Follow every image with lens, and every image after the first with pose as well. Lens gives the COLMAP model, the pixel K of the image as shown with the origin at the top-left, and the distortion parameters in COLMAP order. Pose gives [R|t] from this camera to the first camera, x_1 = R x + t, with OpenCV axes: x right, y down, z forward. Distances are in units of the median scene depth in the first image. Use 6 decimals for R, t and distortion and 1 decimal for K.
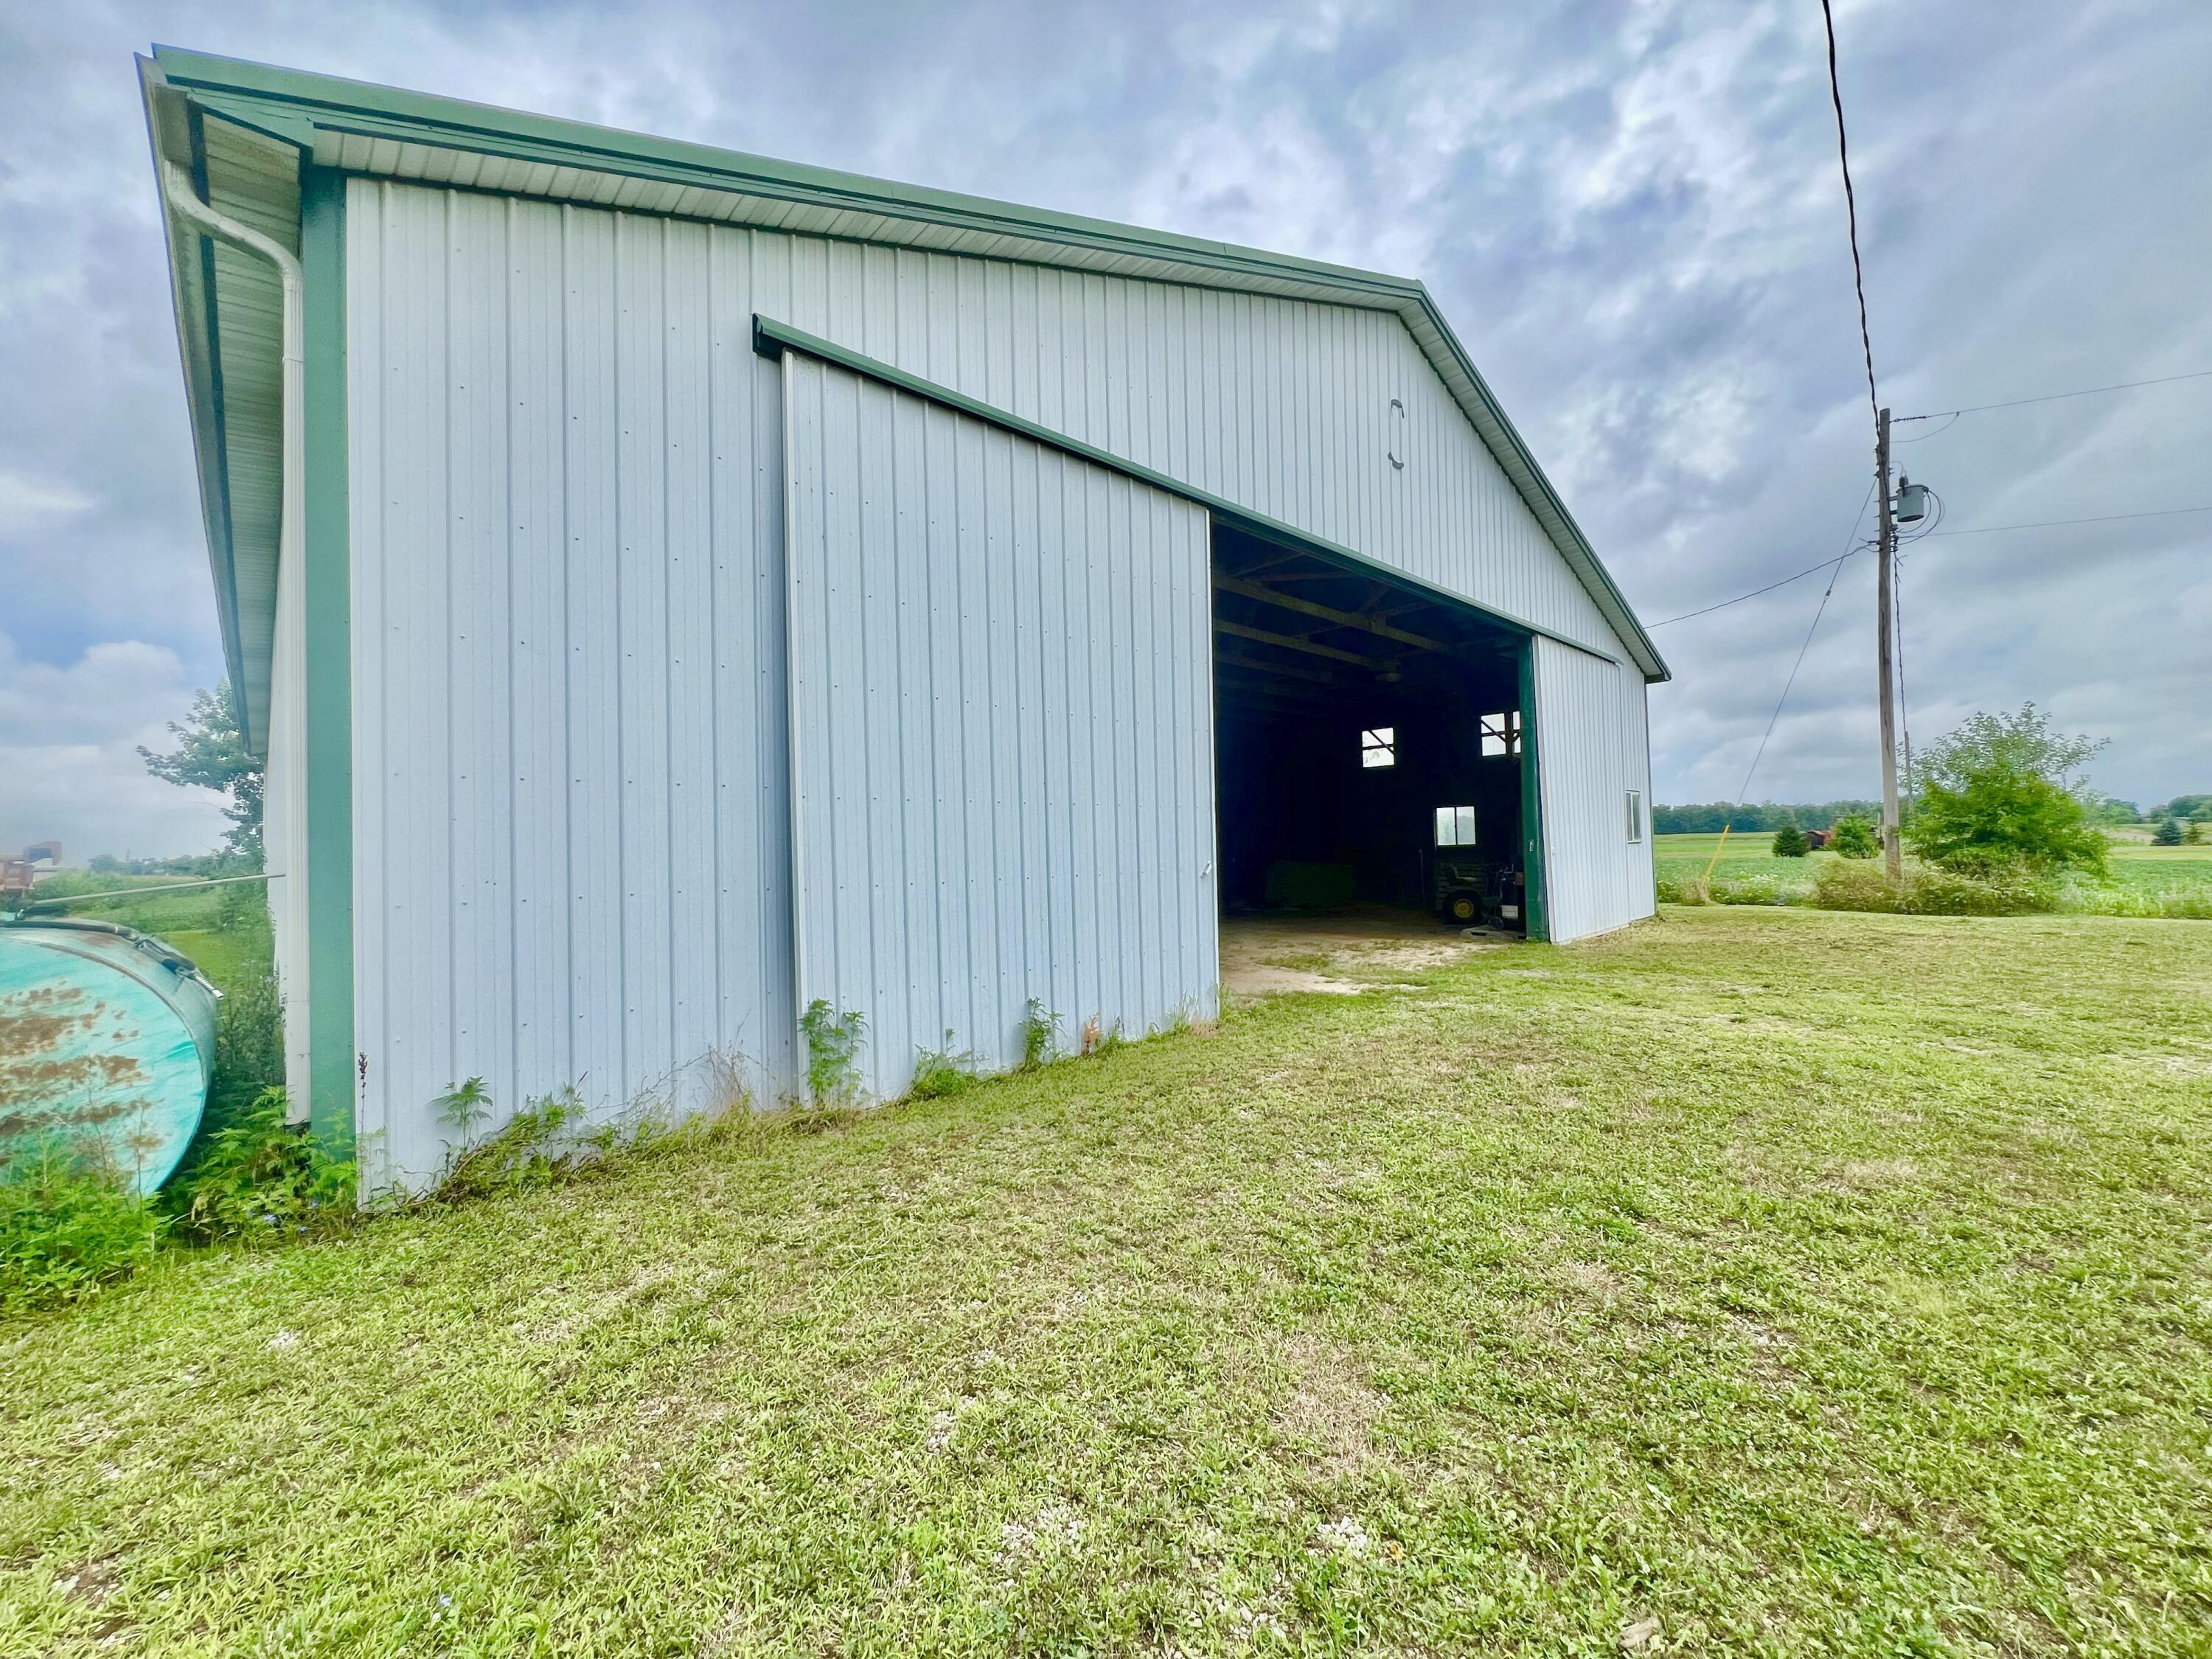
lens RADIAL K [[888.1, 0, 1106.0], [0, 888.1, 829.5], [0, 0, 1]] dist [-0.002546, -0.000072]
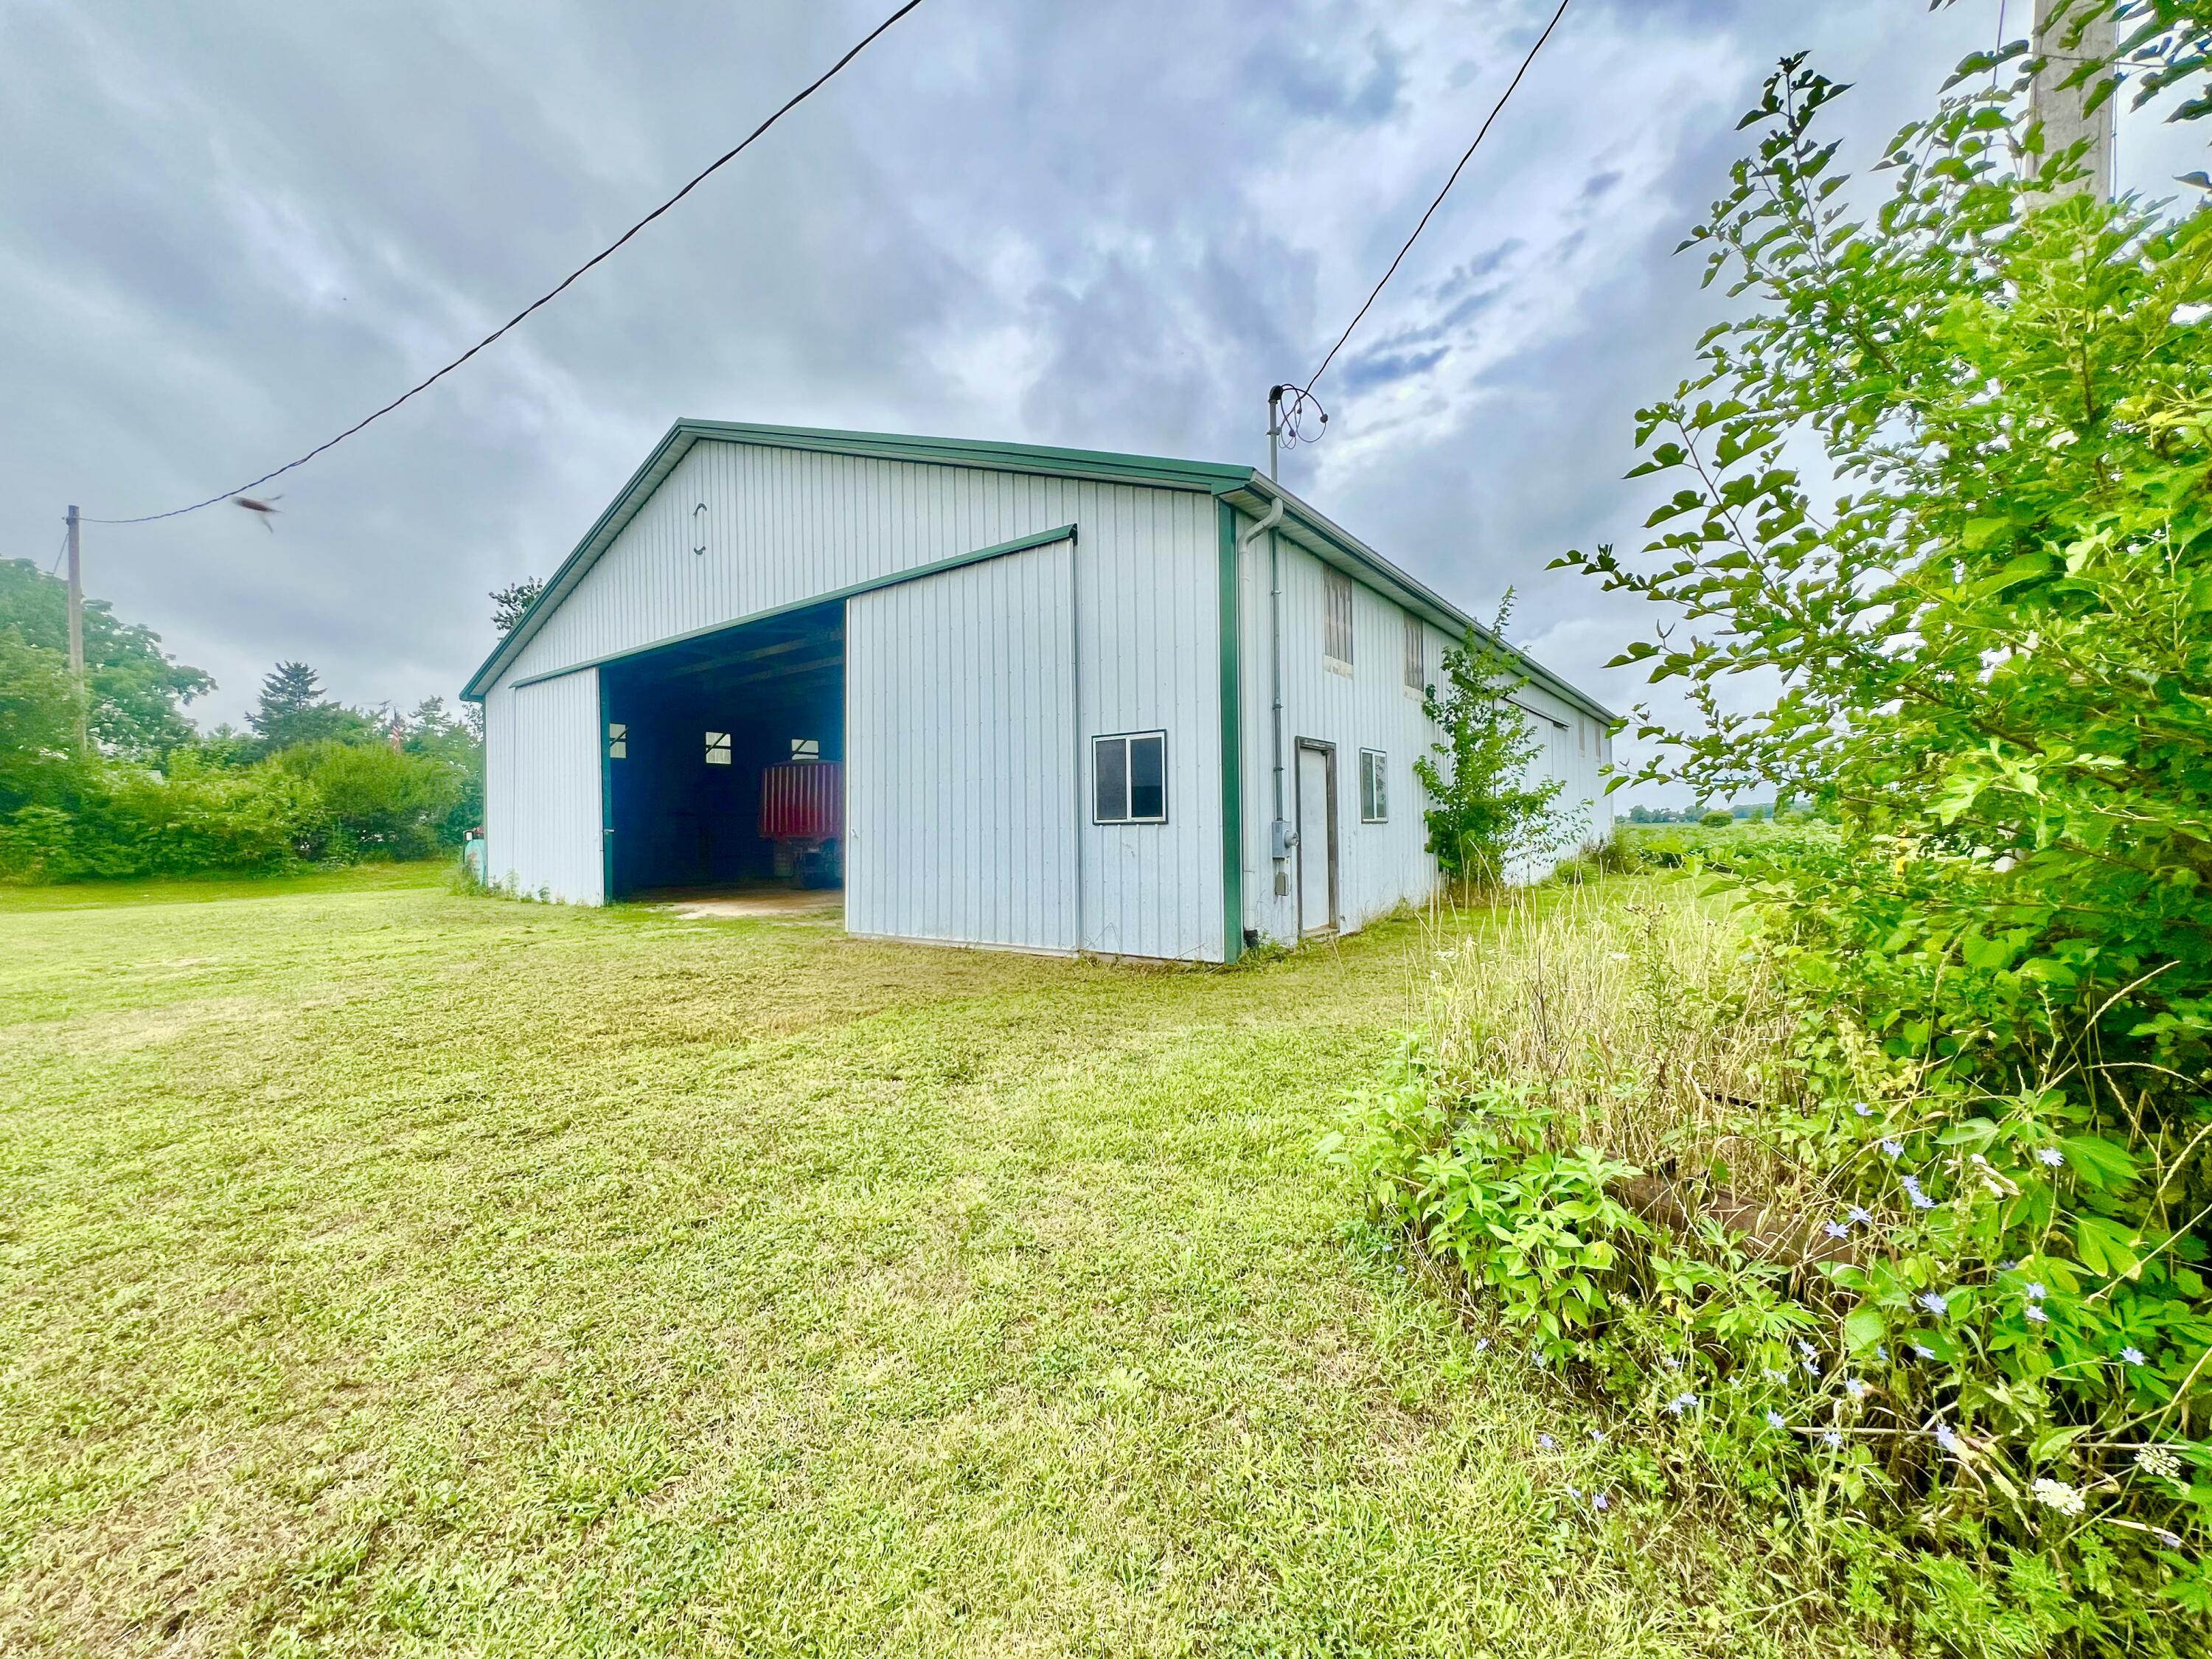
lens RADIAL K [[888.1, 0, 1104.6], [0, 888.1, 830.0], [0, 0, 1]] dist [-0.001113, -0.000289]
pose [[0.164967, 0.027706, -0.985910, 1.802438], [0.033402, 0.998875, 0.033659, -0.002672], [0.985733, -0.038484, 0.163856, 1.371911]]
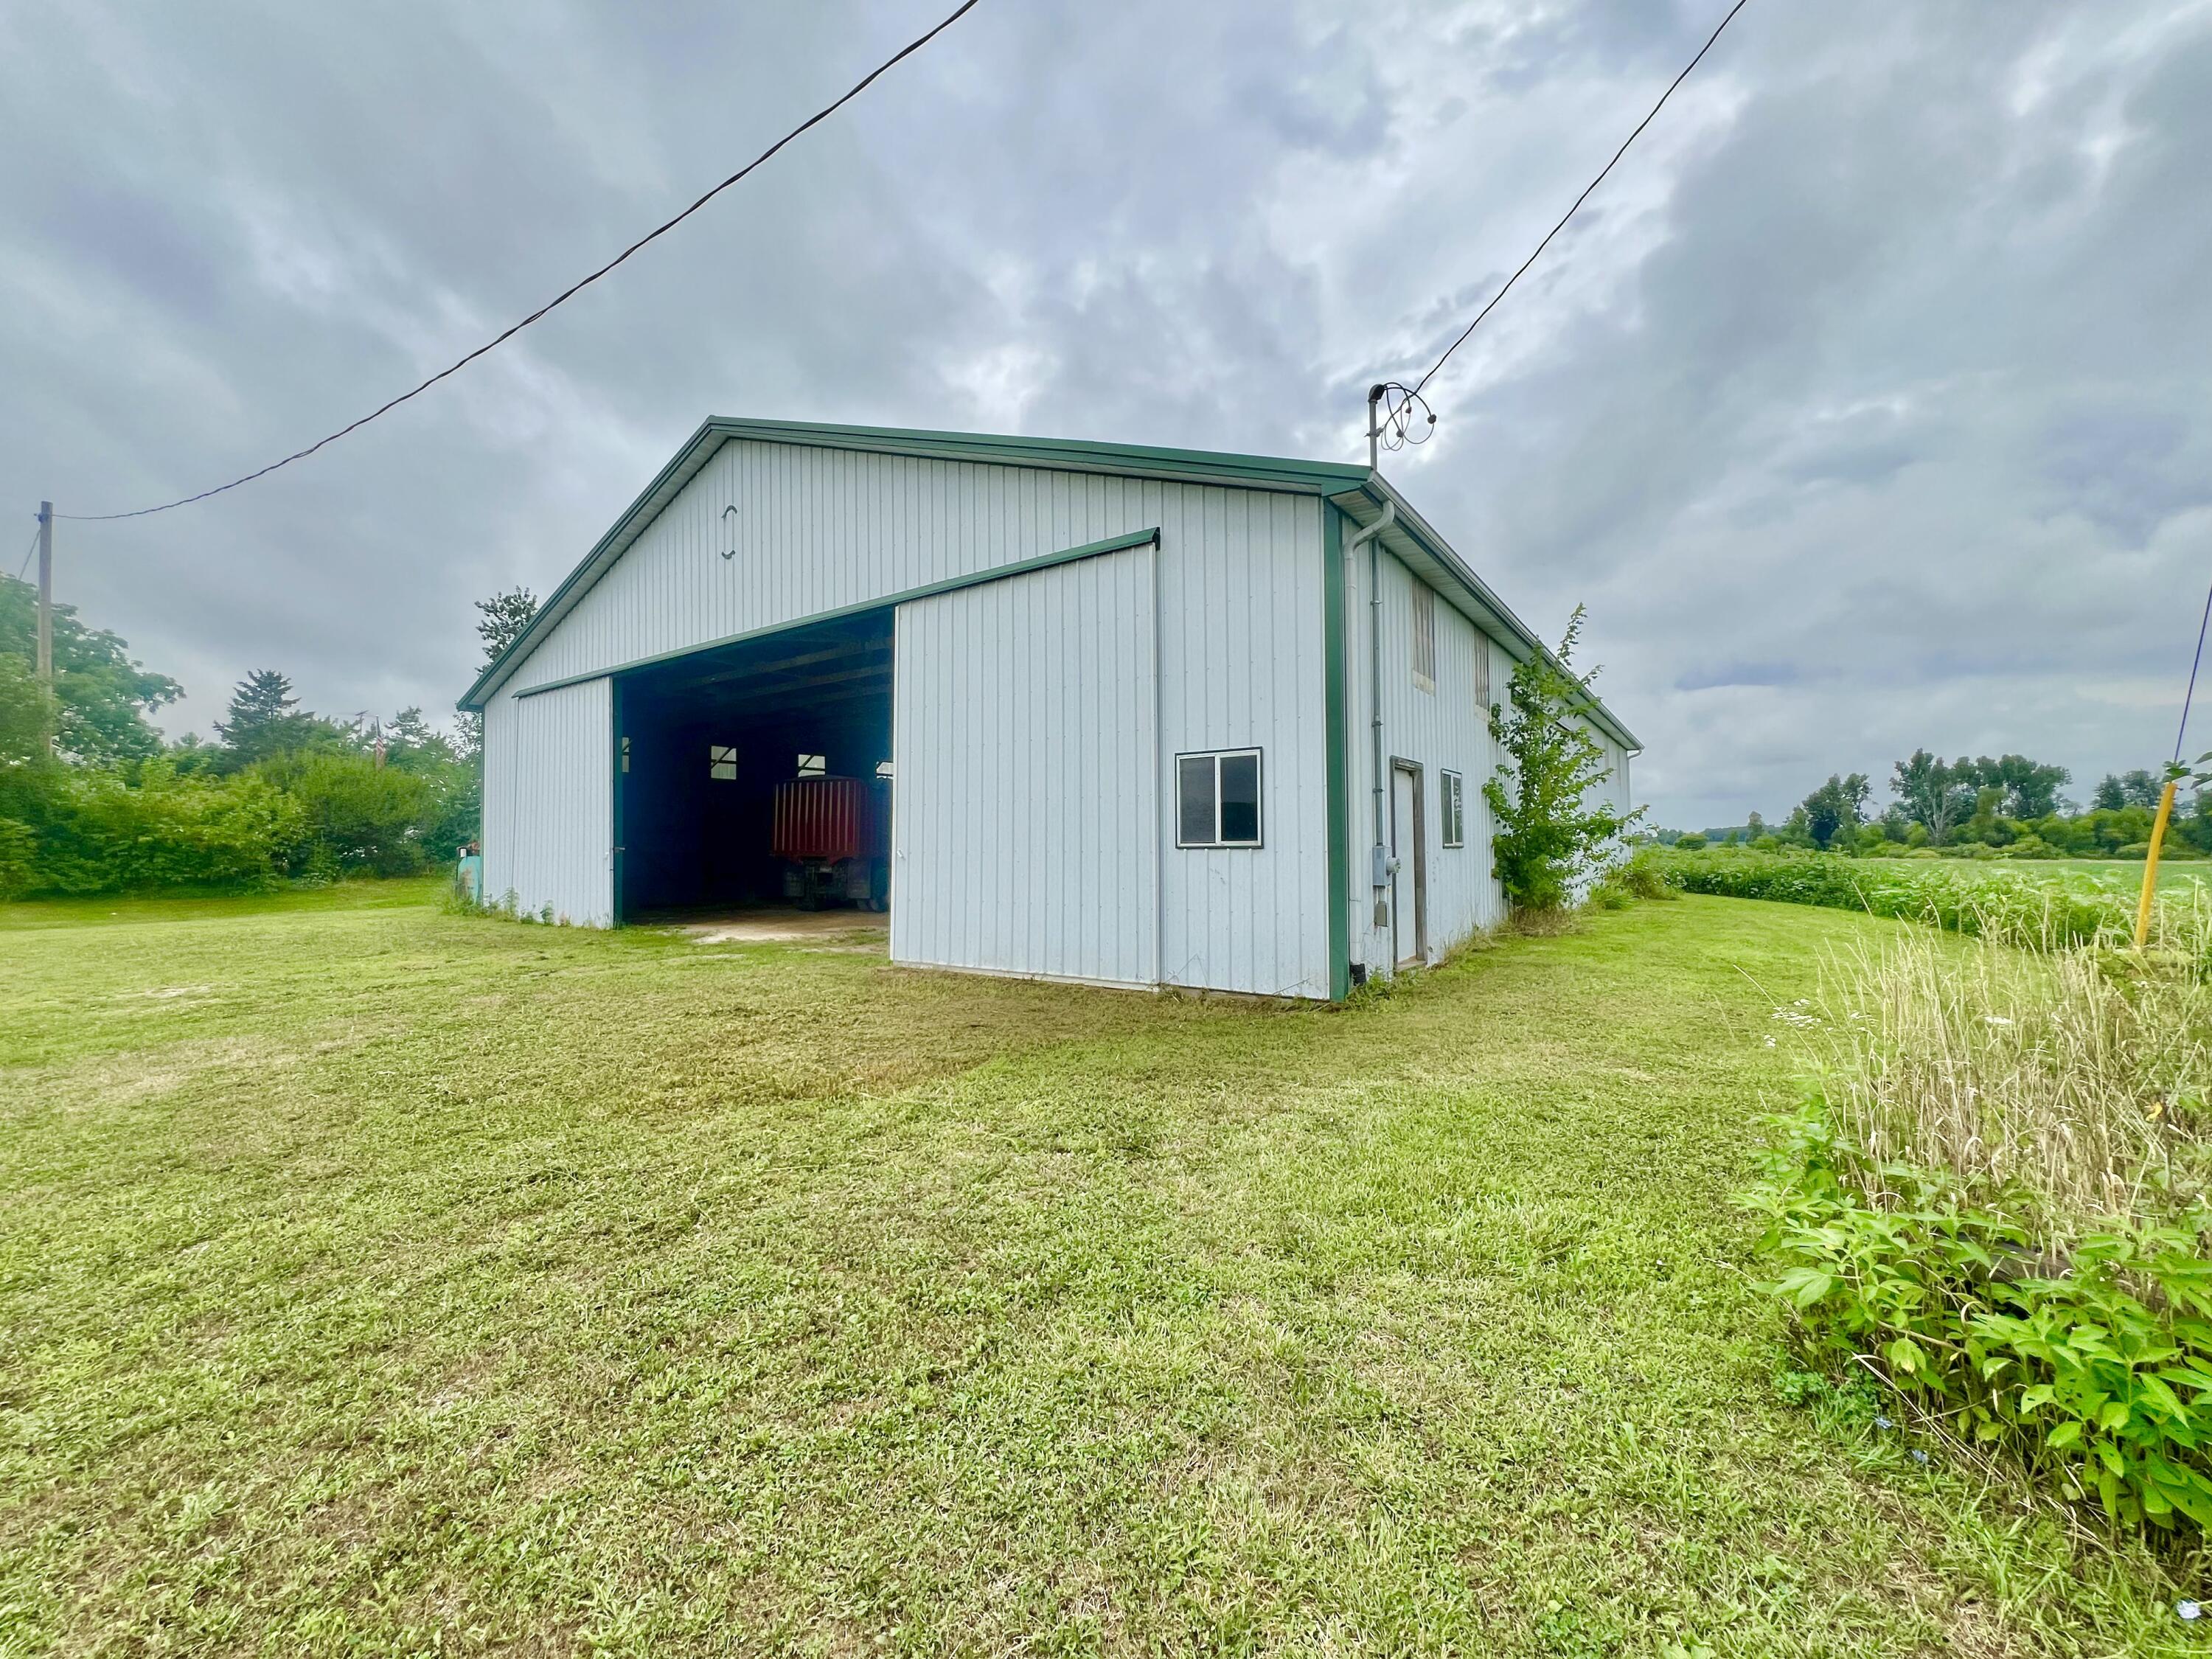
lens RADIAL K [[888.1, 0, 1106.0], [0, 888.1, 829.5], [0, 0, 1]] dist [-0.002546, -0.000072]
pose [[0.188985, 0.007798, -0.981949, 1.720332], [0.025240, 0.999600, 0.012796, -0.008562], [0.981656, -0.027202, 0.188713, 1.282795]]
